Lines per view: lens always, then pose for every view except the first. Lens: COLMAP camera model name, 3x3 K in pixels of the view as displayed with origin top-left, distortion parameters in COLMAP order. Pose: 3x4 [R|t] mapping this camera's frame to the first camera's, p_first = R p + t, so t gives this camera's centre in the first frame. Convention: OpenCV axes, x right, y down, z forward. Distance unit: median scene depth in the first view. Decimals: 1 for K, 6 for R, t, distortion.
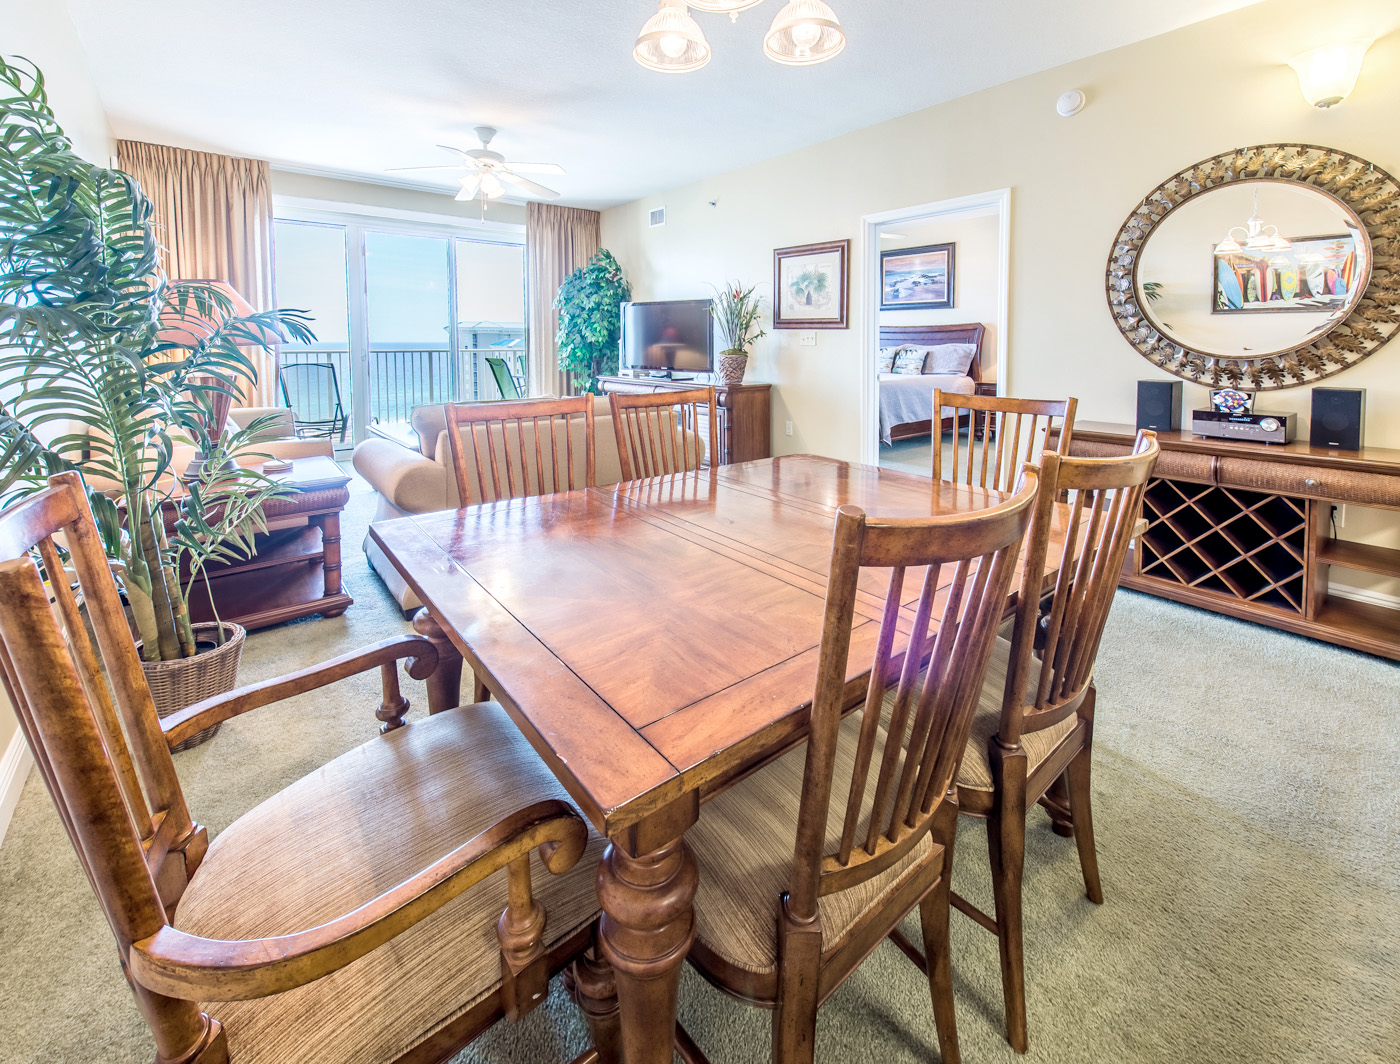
lens RADIAL K [[615.5, 0, 700.0], [0, 615.5, 532.0], [0, 0, 1]] dist [0.001020, -0.000080]
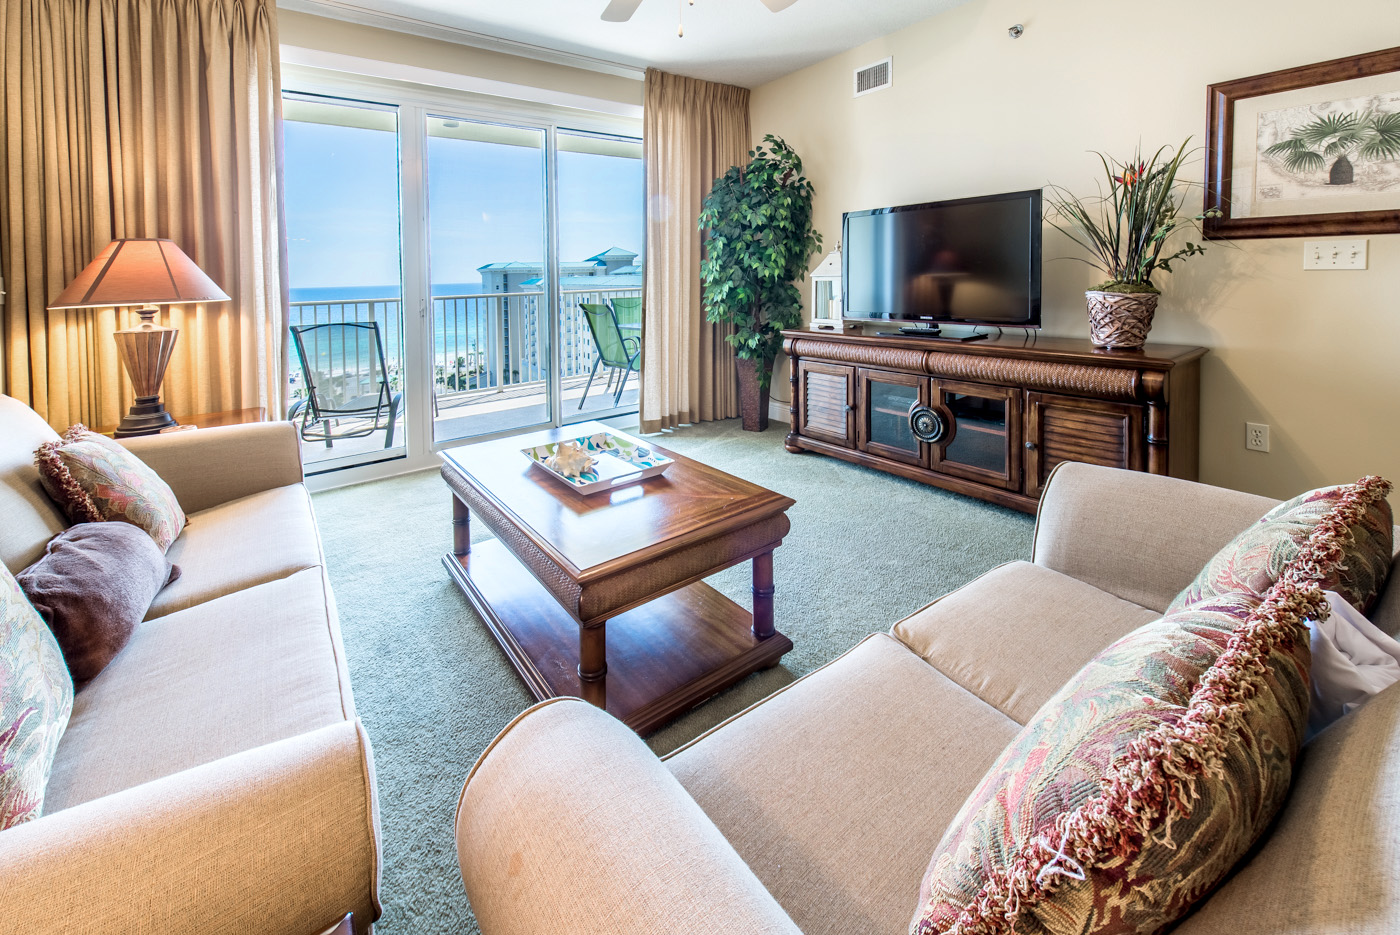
lens RADIAL K [[636.0, 0, 700.0], [0, 636.0, 467.5], [0, 0, 1]] dist [-0.014396, 0.000771]
pose [[0.997872, -0.009307, -0.064534, -0.200803], [0.008481, 0.999879, -0.013069, -0.101796], [0.064648, 0.012494, 0.997830, 0.336483]]
